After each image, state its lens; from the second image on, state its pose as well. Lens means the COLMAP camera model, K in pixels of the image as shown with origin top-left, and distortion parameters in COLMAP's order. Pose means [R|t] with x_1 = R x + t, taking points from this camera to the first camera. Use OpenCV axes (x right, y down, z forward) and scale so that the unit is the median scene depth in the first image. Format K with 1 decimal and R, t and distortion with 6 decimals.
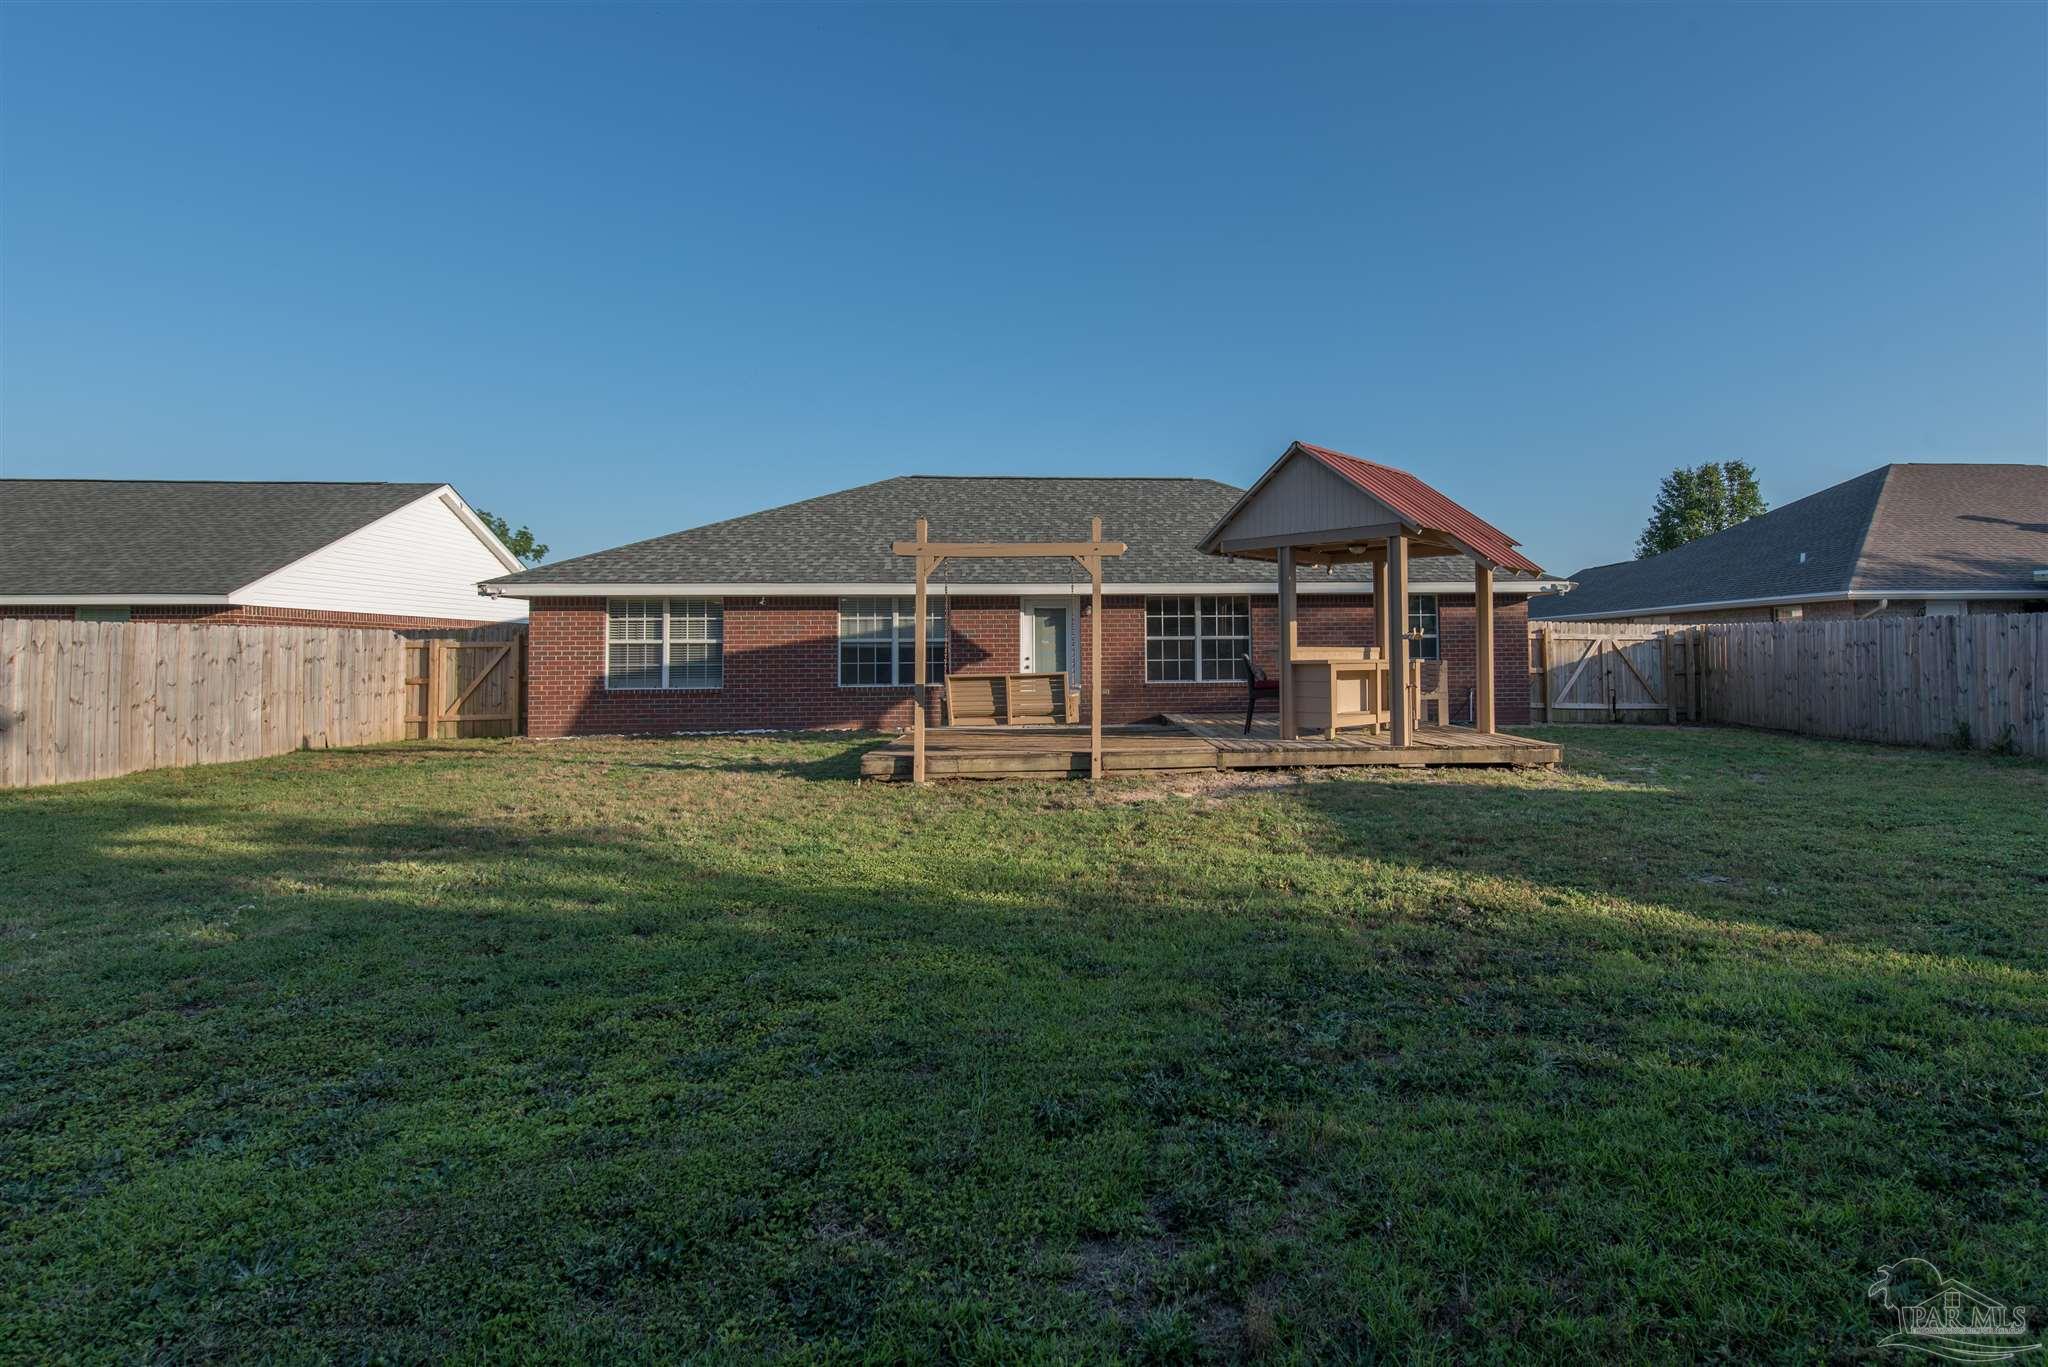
lens RADIAL K [[1004.7, 0, 1024.0], [0, 1004.7, 683.5], [0, 0, 1]] dist [0.003904, 0.000419]
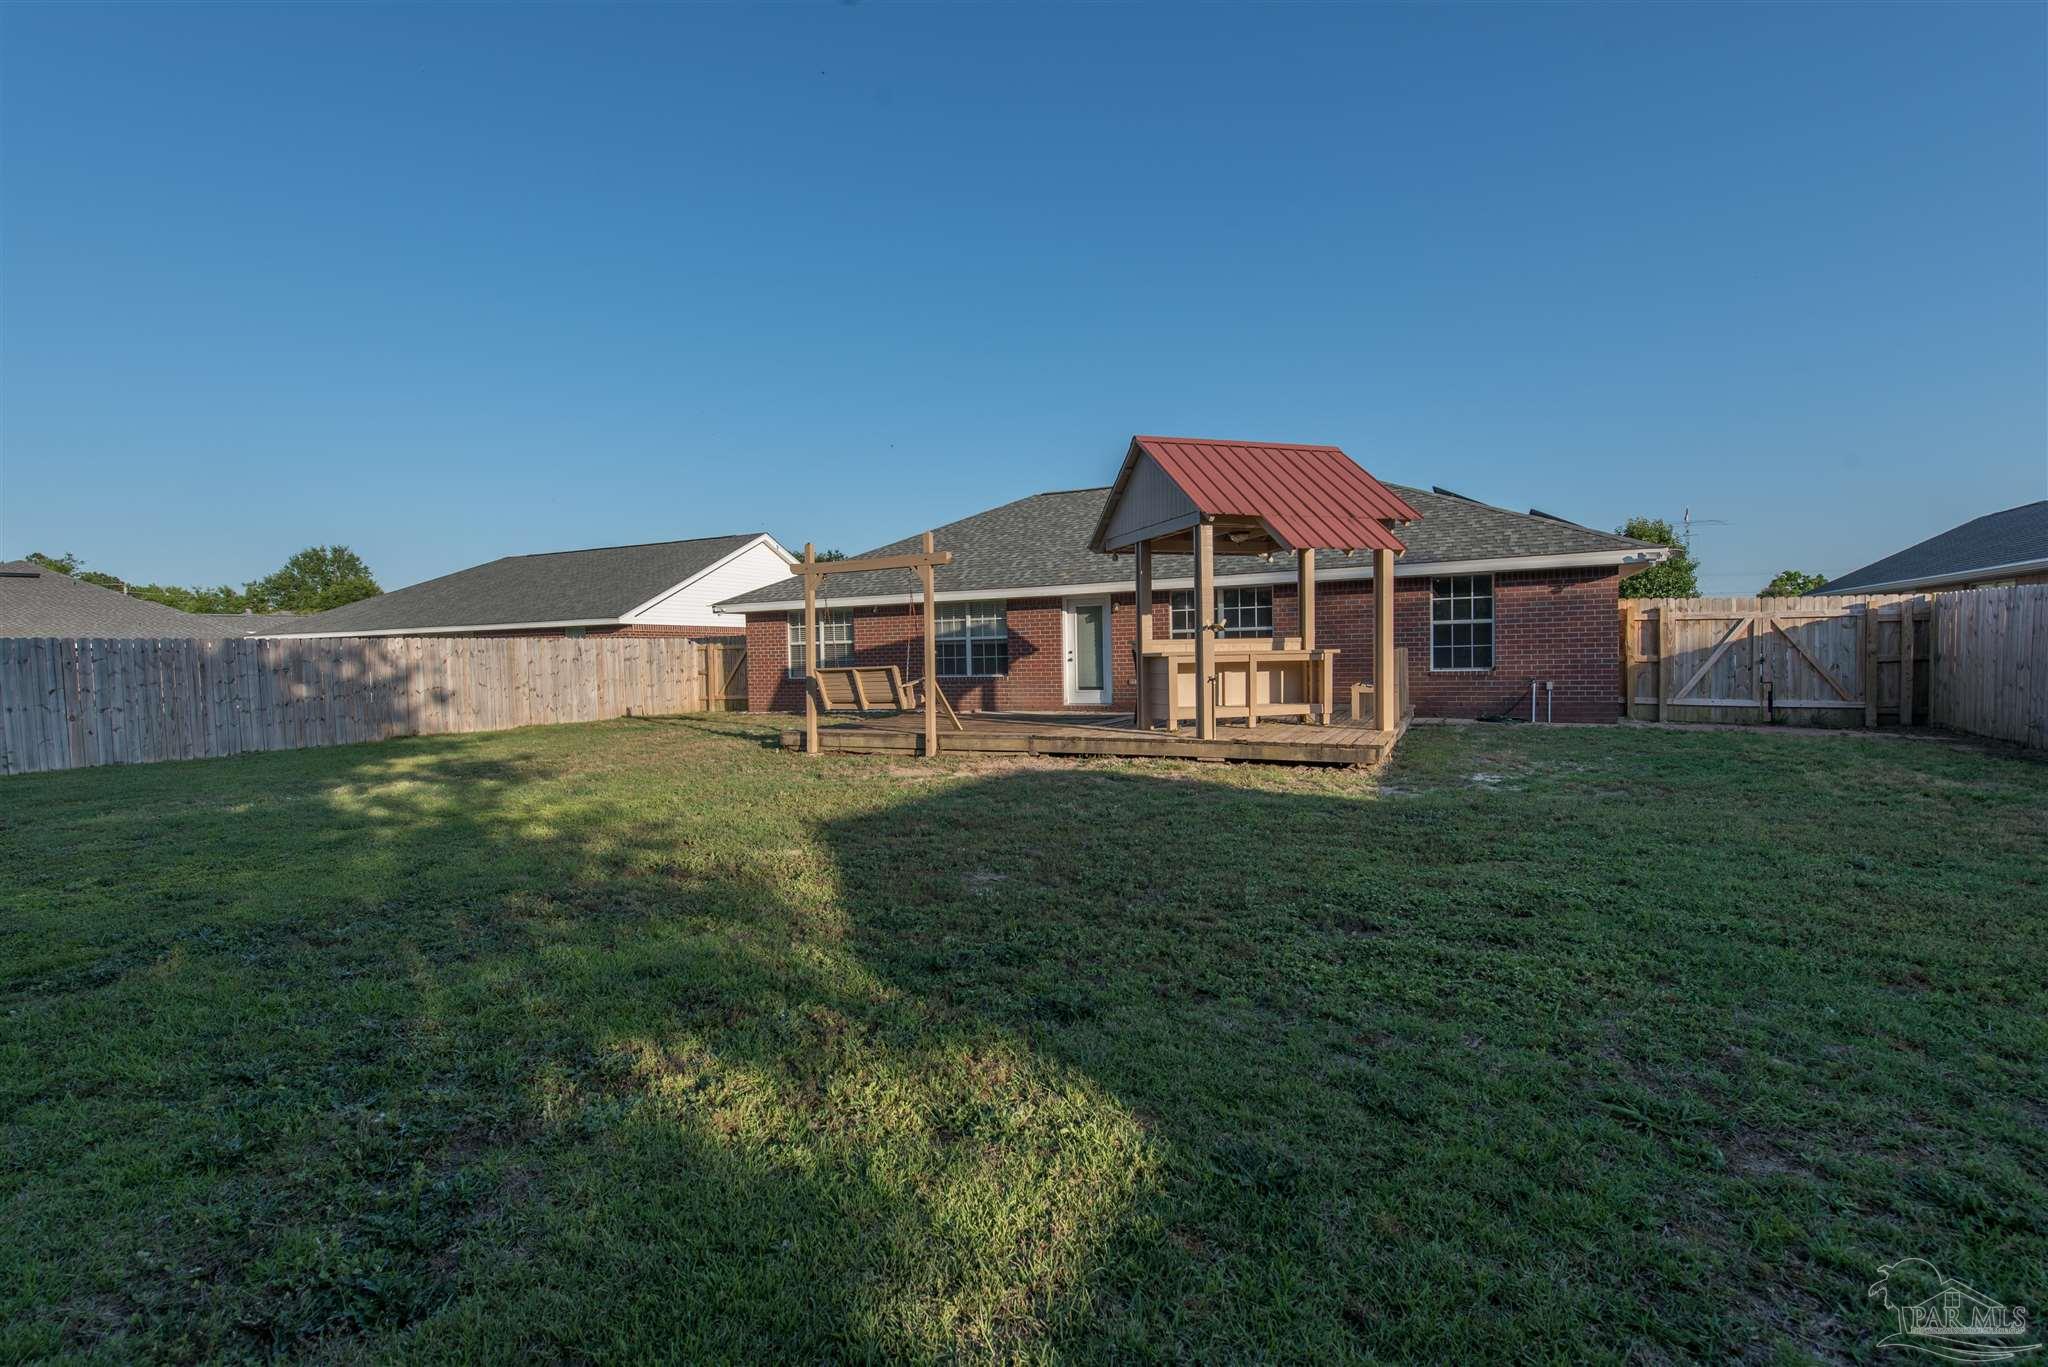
lens RADIAL K [[944.3, 0, 1024.0], [0, 944.3, 683.5], [0, 0, 1]] dist [-0.000328, -0.000061]
pose [[0.844214, 0.006350, -0.535968, 0.540805], [0.002999, 0.999858, 0.016569, -0.007254], [0.535997, -0.015595, 0.844076, 0.080953]]
